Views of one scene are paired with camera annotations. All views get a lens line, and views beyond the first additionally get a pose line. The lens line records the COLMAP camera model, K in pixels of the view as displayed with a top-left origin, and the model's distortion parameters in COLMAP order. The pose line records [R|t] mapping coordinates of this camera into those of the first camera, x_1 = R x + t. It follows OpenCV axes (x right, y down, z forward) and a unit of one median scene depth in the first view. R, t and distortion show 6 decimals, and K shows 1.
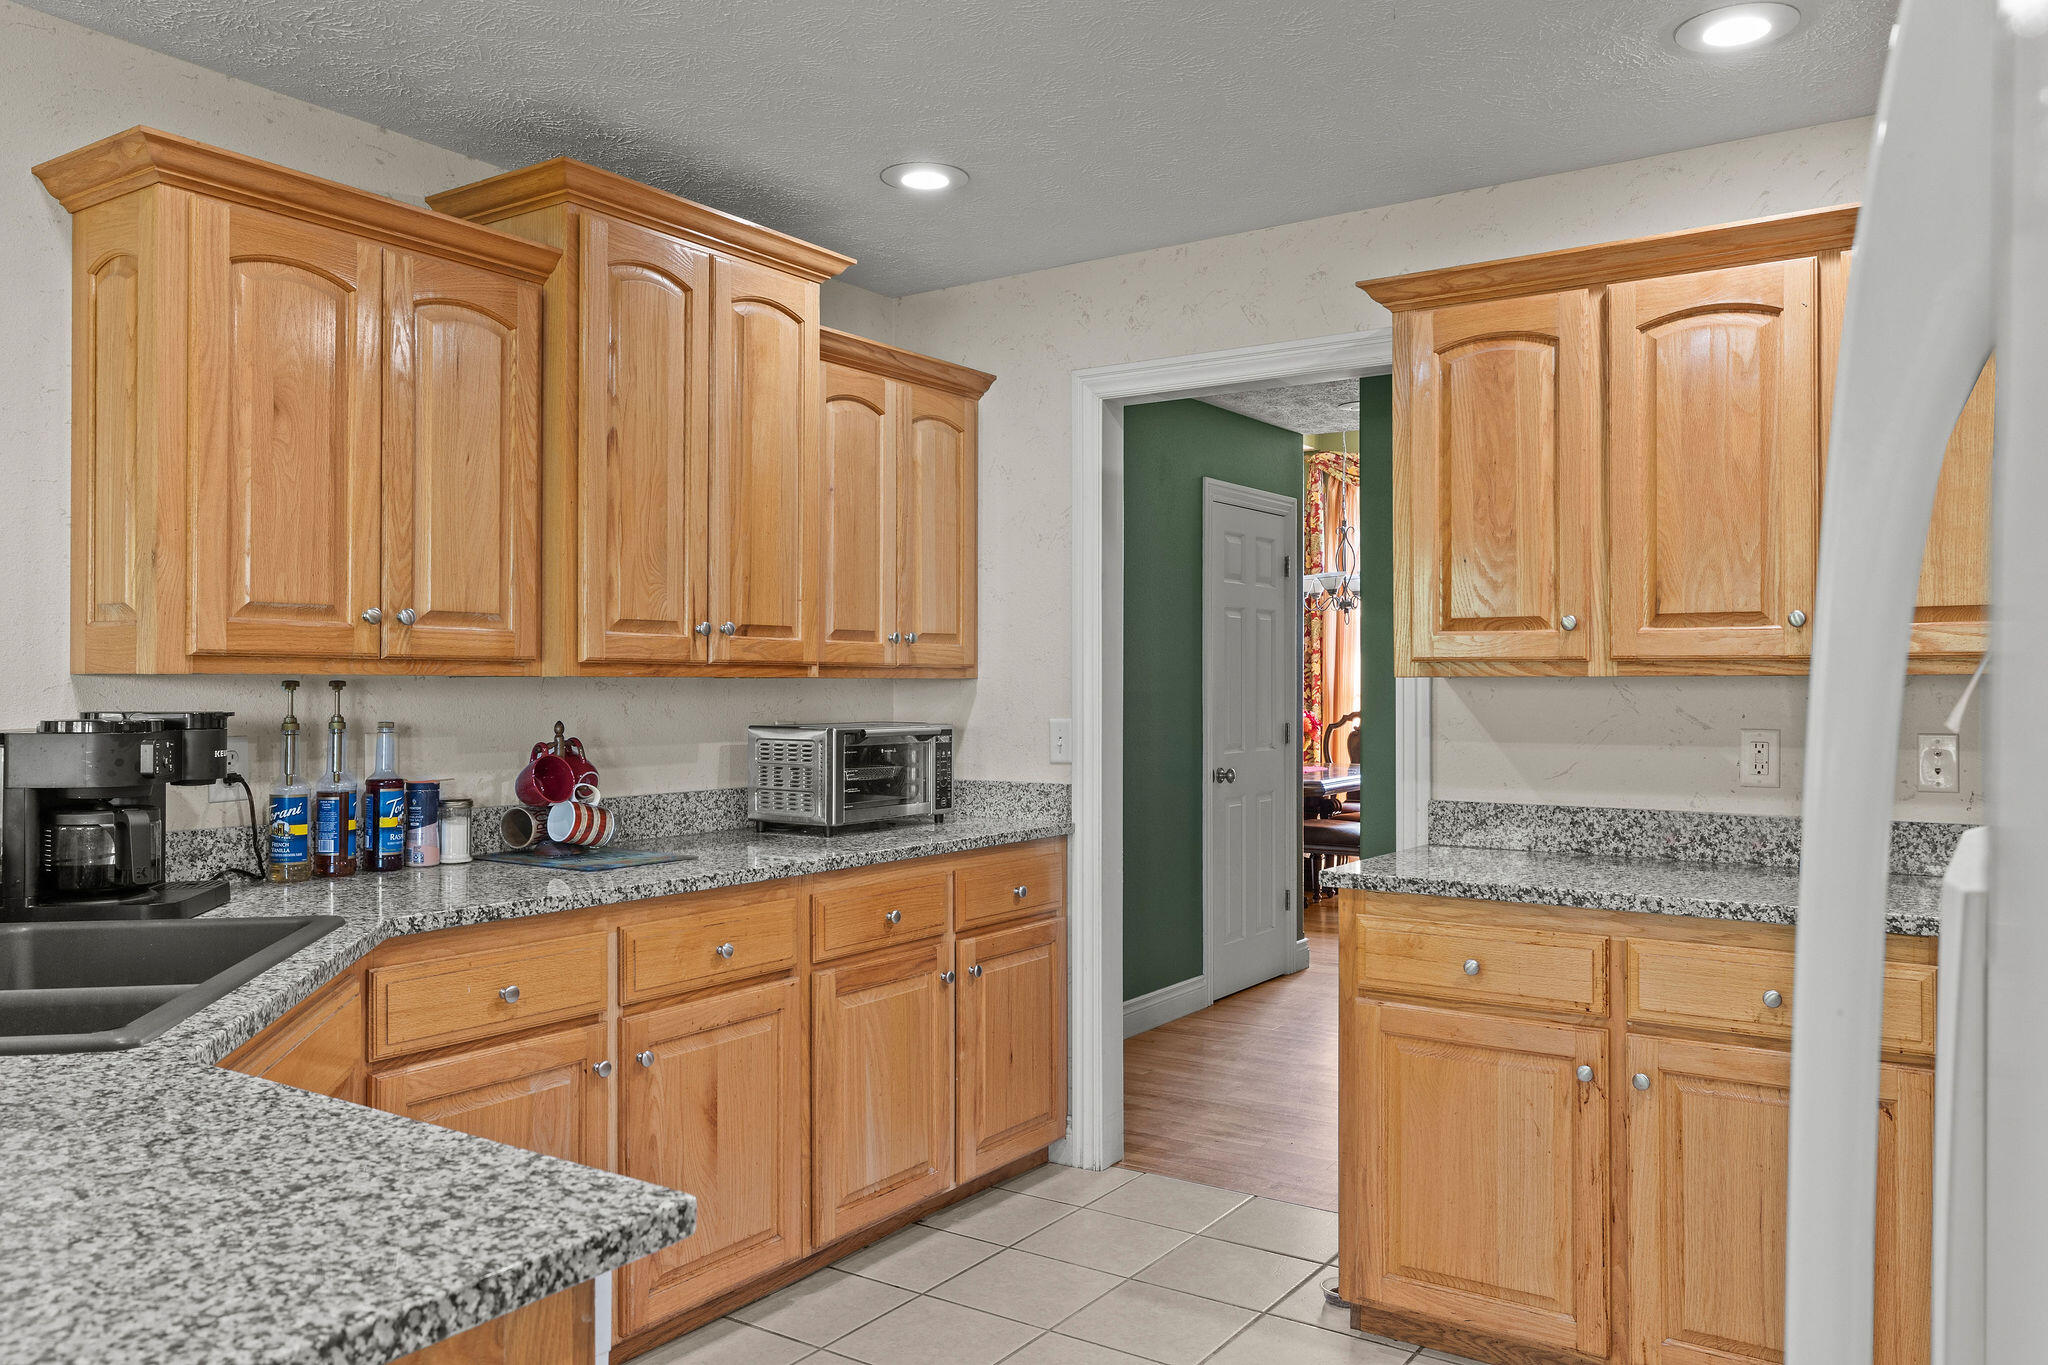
lens RADIAL K [[1520.7, 0, 1026.2], [0, 1520.7, 679.1], [0, 0, 1]] dist [-0.000300, 0.000082]
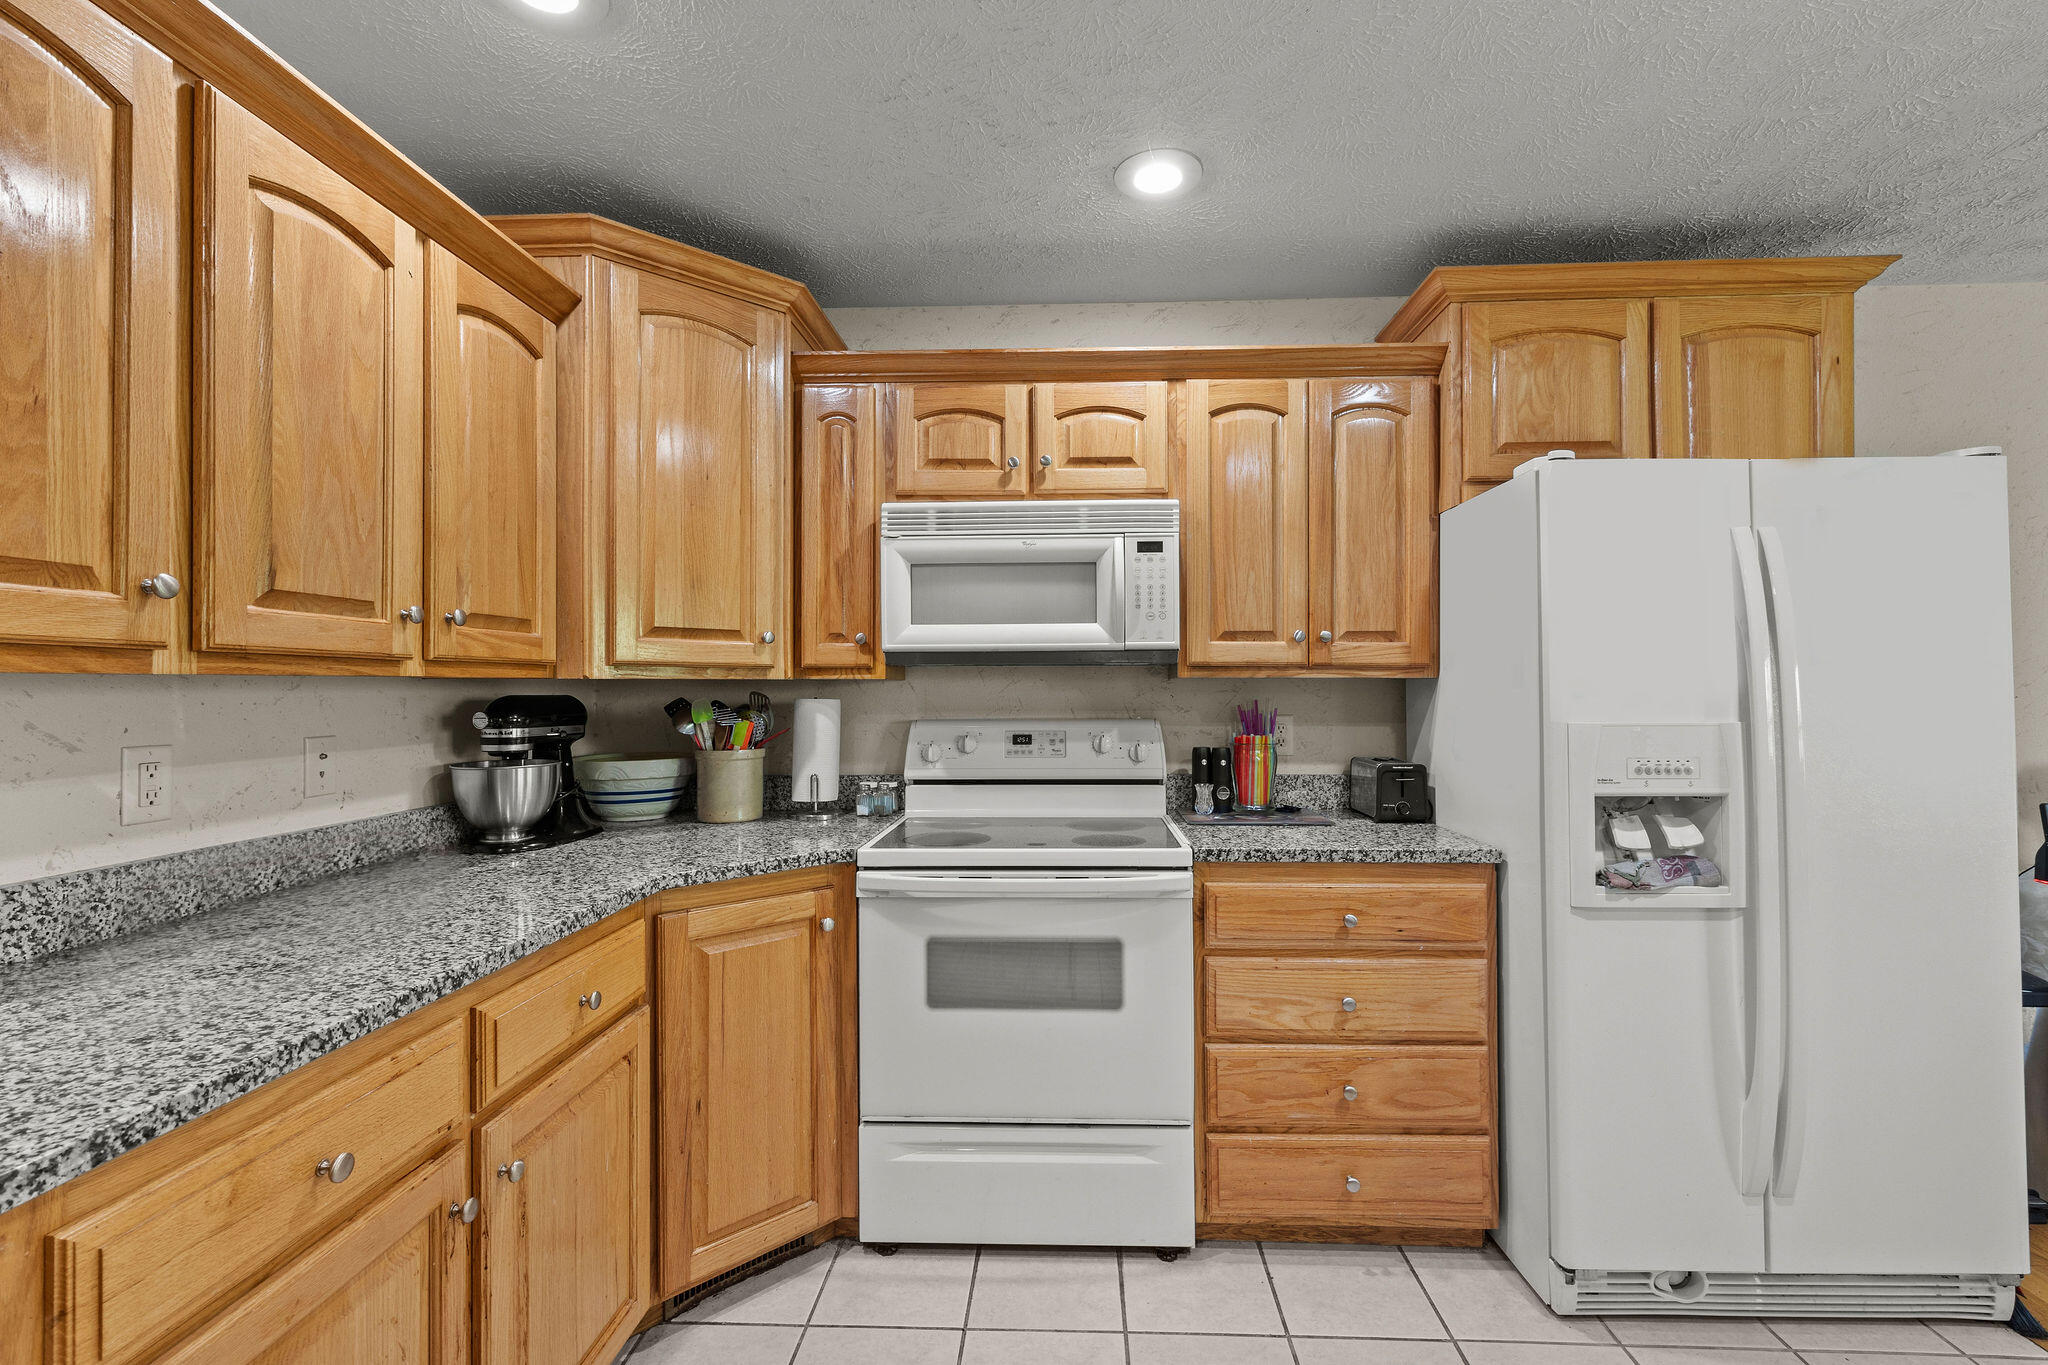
lens RADIAL K [[873.9, 0, 1037.7], [0, 873.9, 680.6], [0, 0, 1]] dist [0.004444, -0.000527]
pose [[-0.533308, 0.004785, 0.845907, -0.135047], [-0.002060, 0.999974, -0.006955, 0.002873], [-0.845918, -0.005452, -0.533285, 0.927104]]
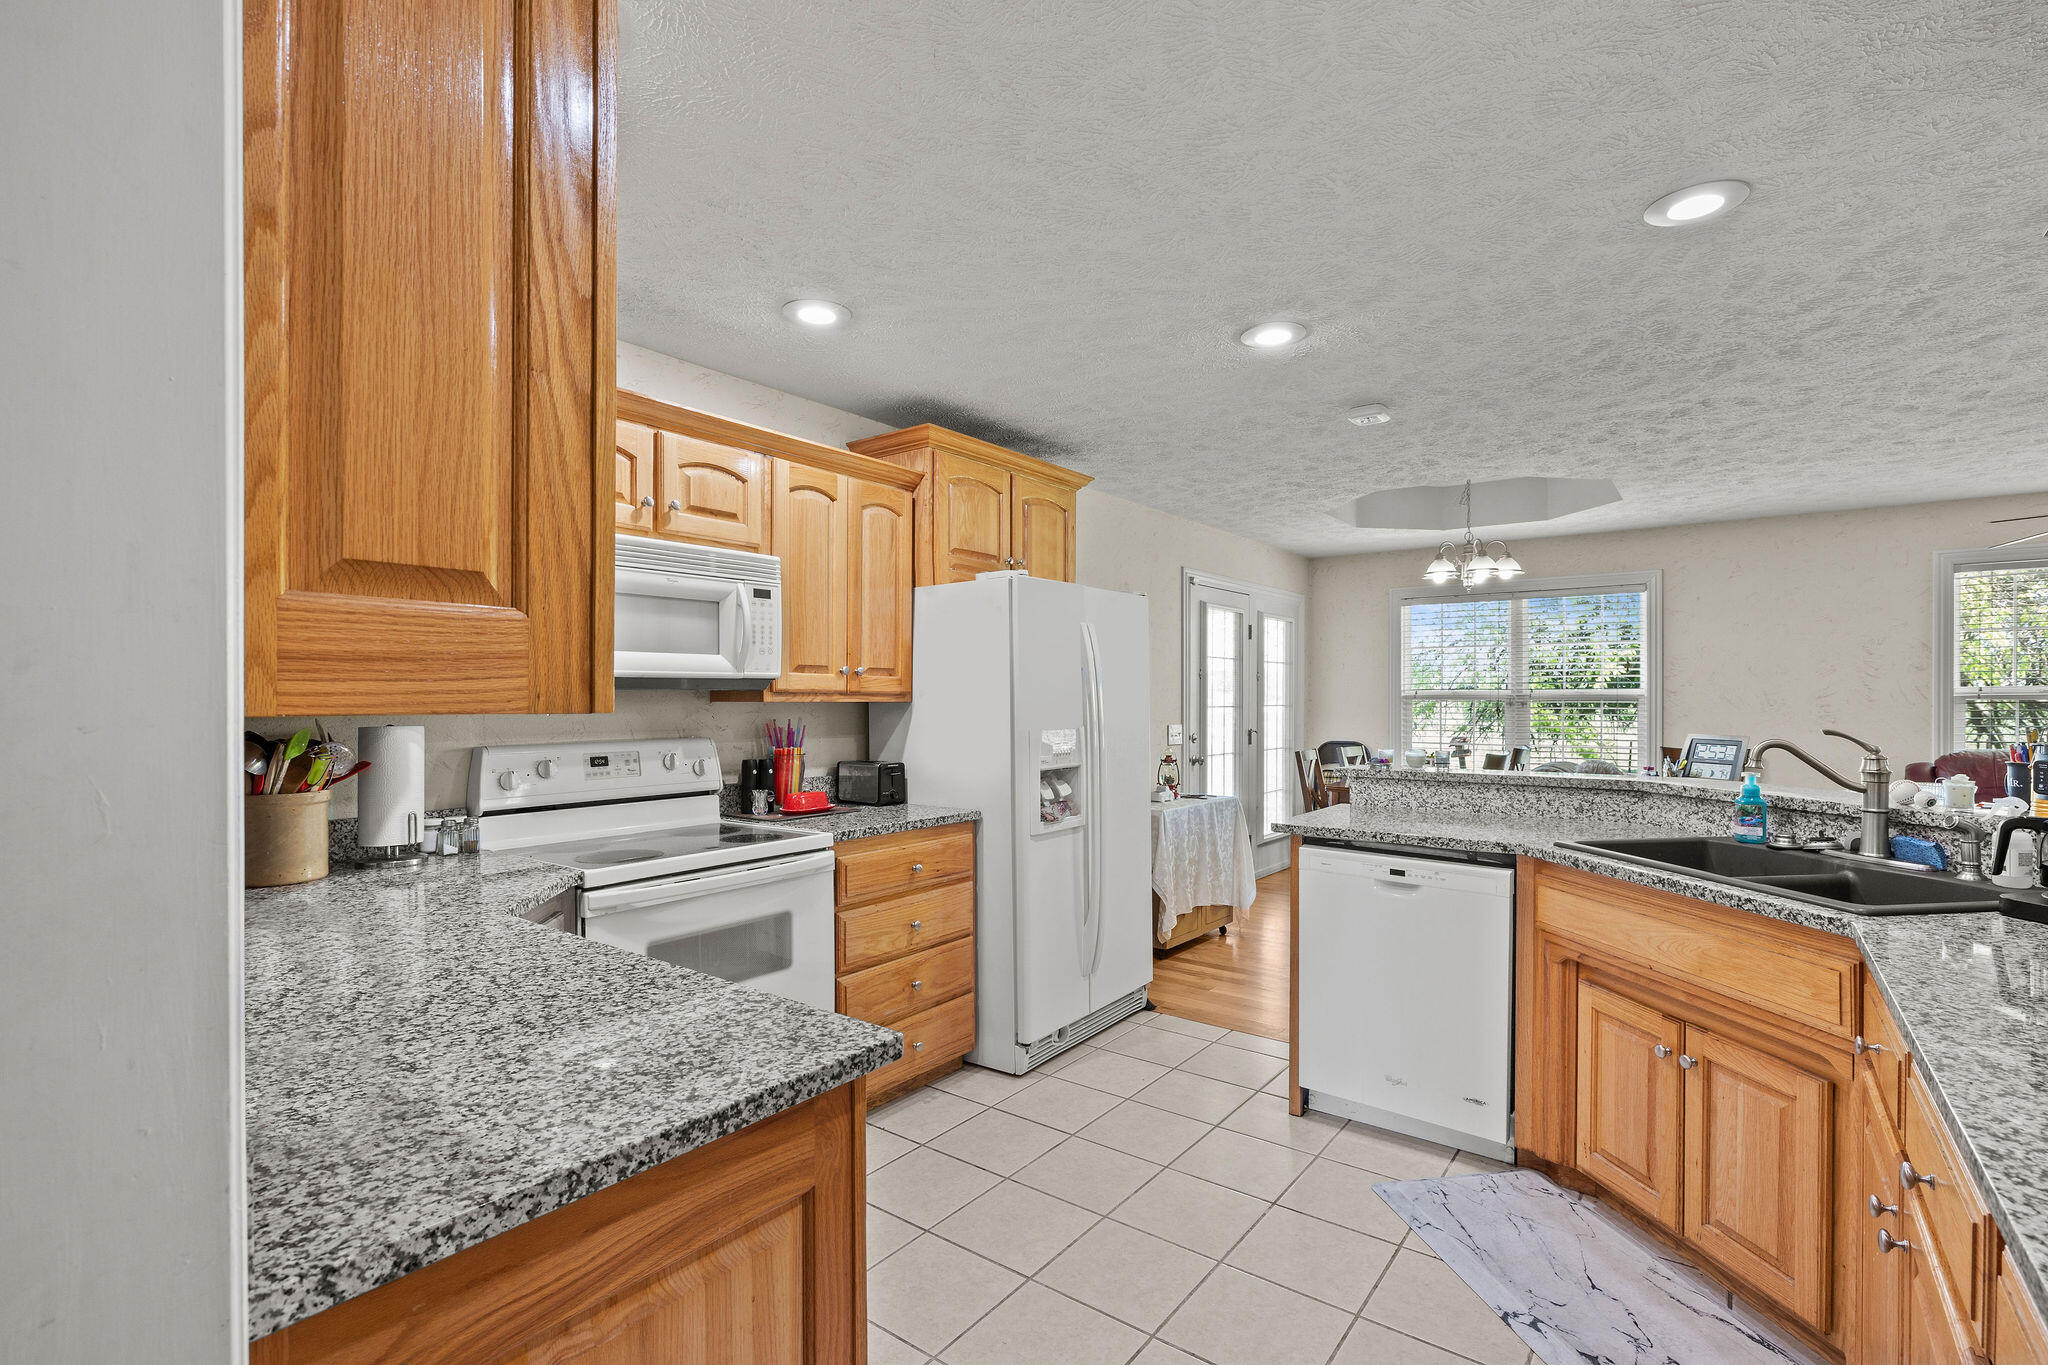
lens RADIAL K [[948.9, 0, 1029.3], [0, 948.9, 700.8], [0, 0, 1]] dist [-0.004164, -0.000097]
pose [[-0.999108, -0.001334, 0.042214, 0.127172], [-0.001390, 0.999998, -0.001292, -0.005401], [-0.042213, -0.001350, -0.999108, 1.412836]]
